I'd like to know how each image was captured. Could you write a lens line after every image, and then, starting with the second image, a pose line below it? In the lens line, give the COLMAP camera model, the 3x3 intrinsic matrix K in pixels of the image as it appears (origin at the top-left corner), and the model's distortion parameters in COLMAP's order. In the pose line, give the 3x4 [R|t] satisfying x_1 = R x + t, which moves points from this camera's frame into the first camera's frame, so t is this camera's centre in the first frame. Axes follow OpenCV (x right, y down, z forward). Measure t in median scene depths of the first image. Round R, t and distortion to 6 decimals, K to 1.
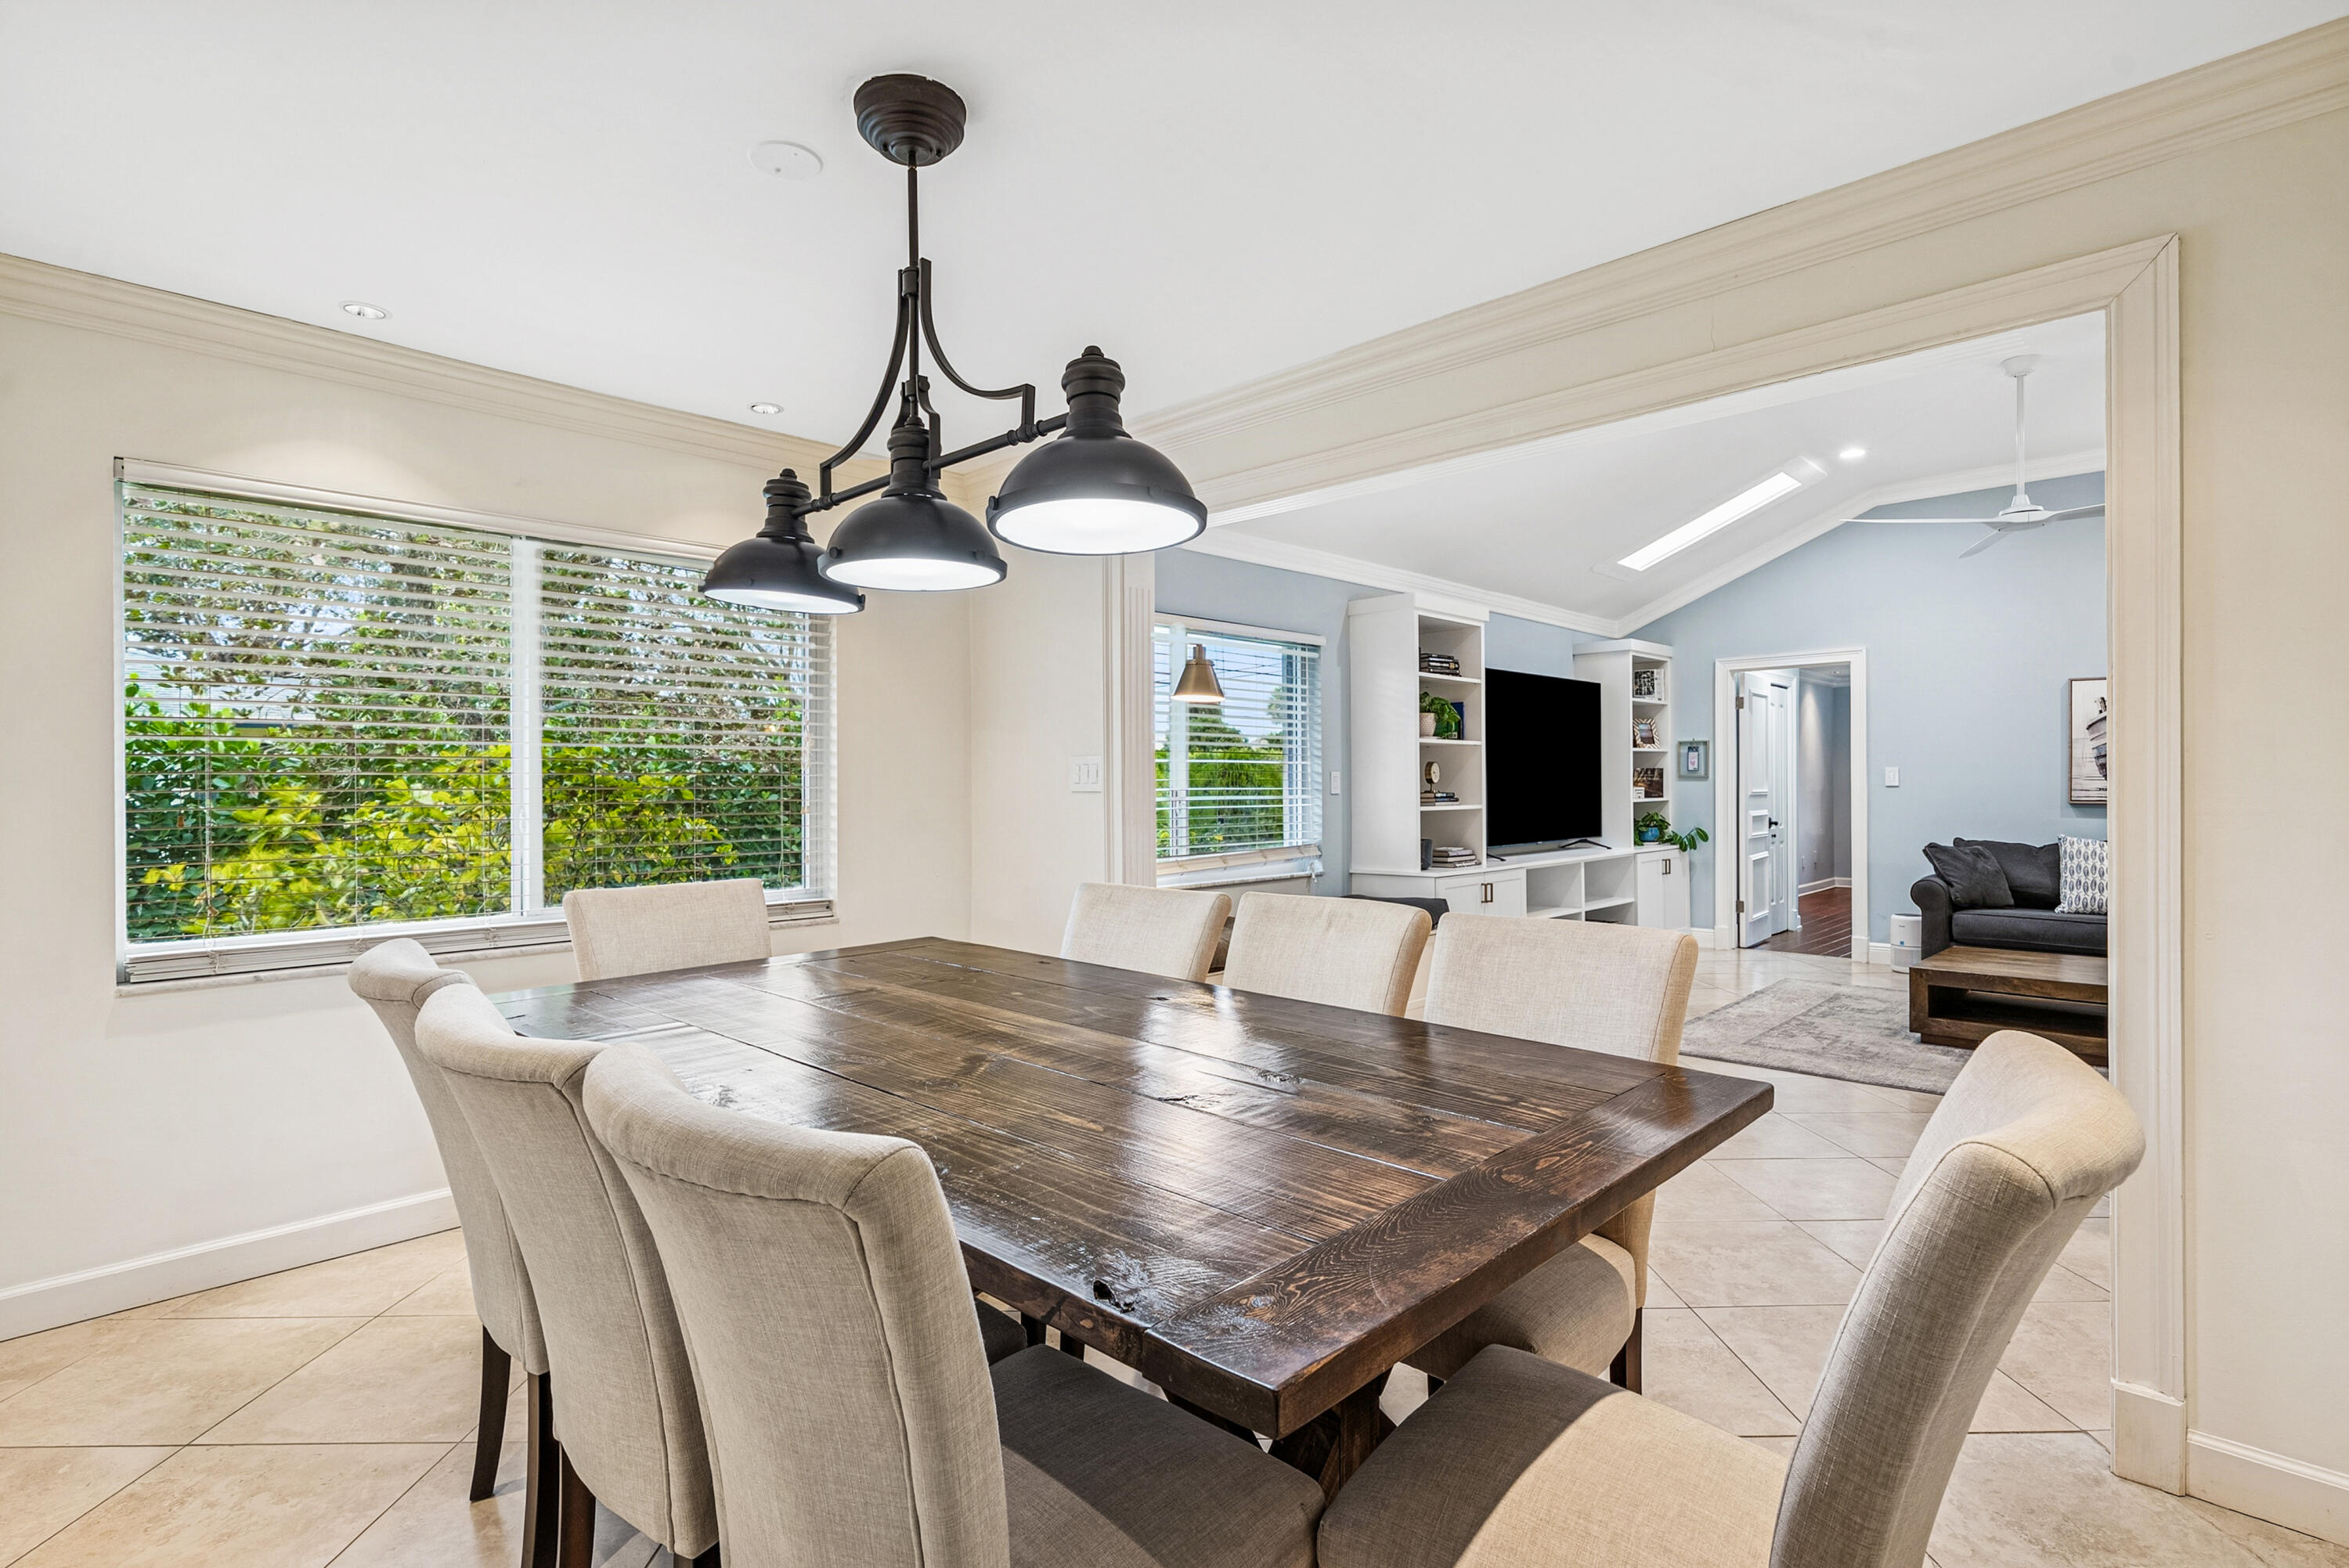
lens RADIAL K [[1130.4, 0, 1174.5], [0, 1130.4, 784.0], [0, 0, 1]] dist [-0.000688, 0.000089]
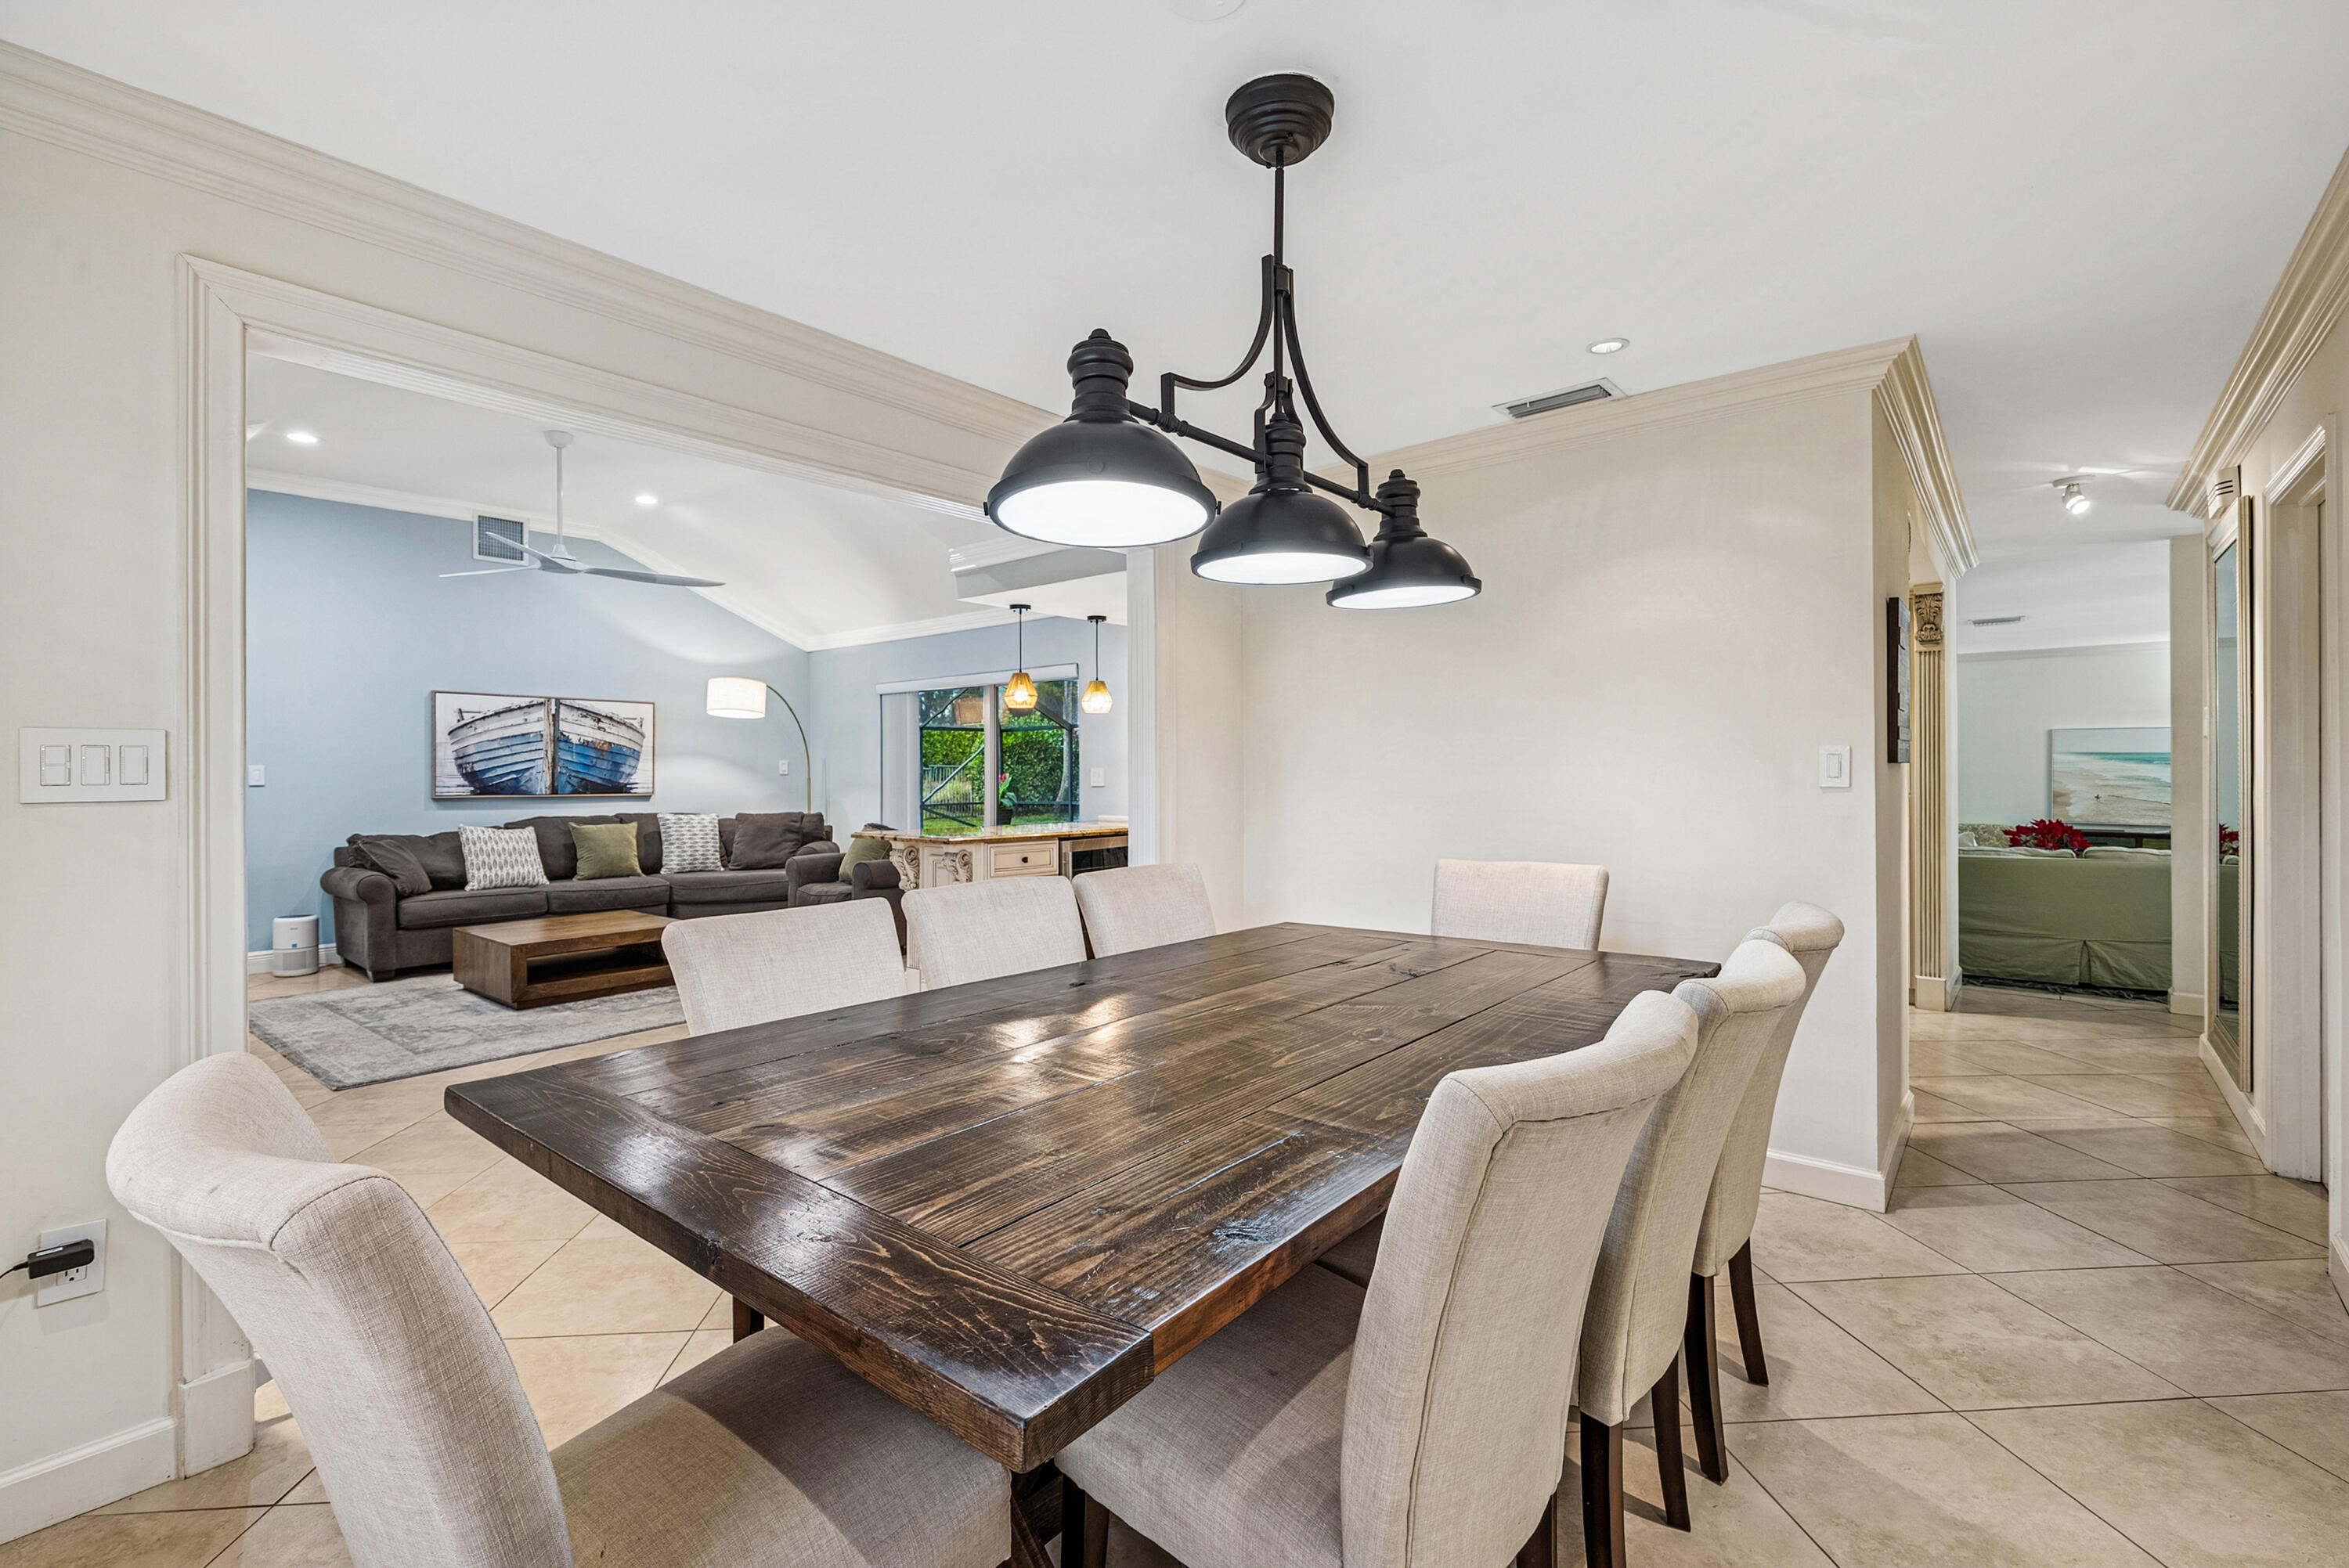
lens RADIAL K [[1031.8, 0, 1173.8], [0, 1031.8, 765.6], [0, 0, 1]] dist [-0.000470, -0.000111]
pose [[-0.077618, 0.008791, 0.996944, -0.322278], [0.009934, 0.999918, -0.008044, -0.000414], [-0.996934, 0.009279, -0.077699, 0.329863]]
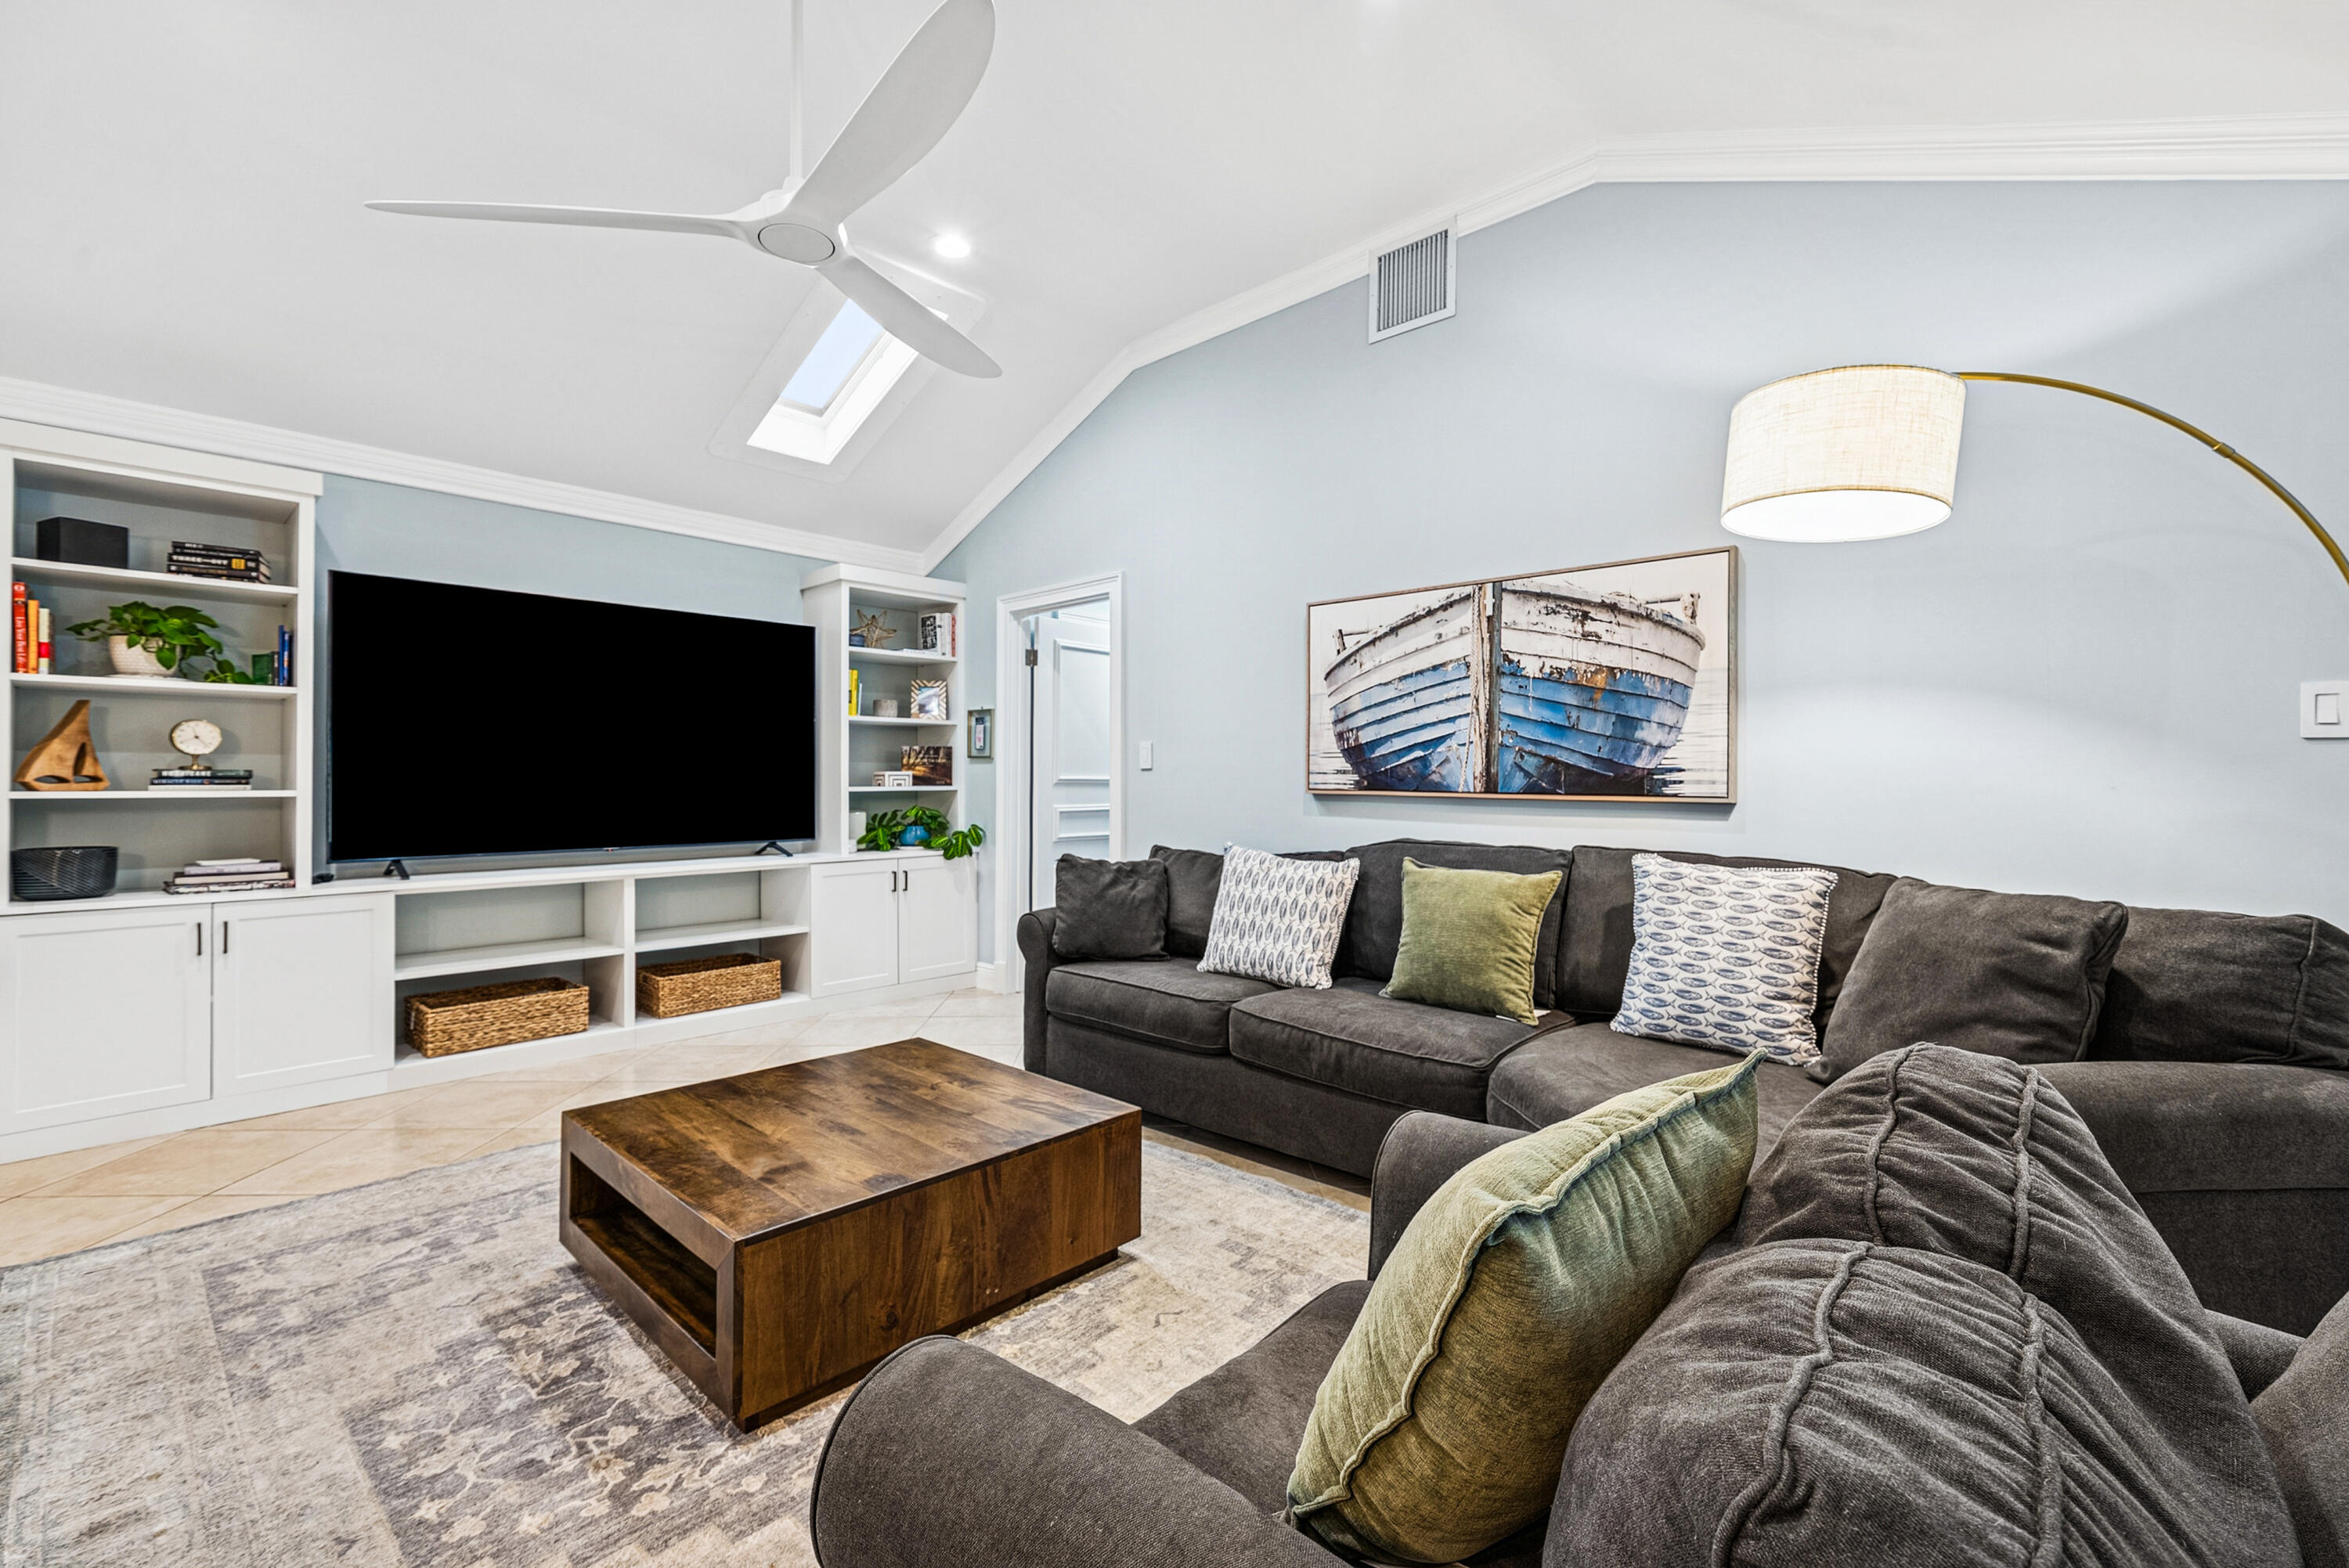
lens RADIAL K [[999.7, 0, 1166.8], [0, 999.7, 775.0], [0, 0, 1]] dist [-0.000152, -0.000094]
pose [[0.999849, 0.004838, 0.016712, 0.706659], [-0.004714, 0.999961, -0.007475, 0.011177], [-0.016747, 0.007395, 0.999832, 0.426606]]
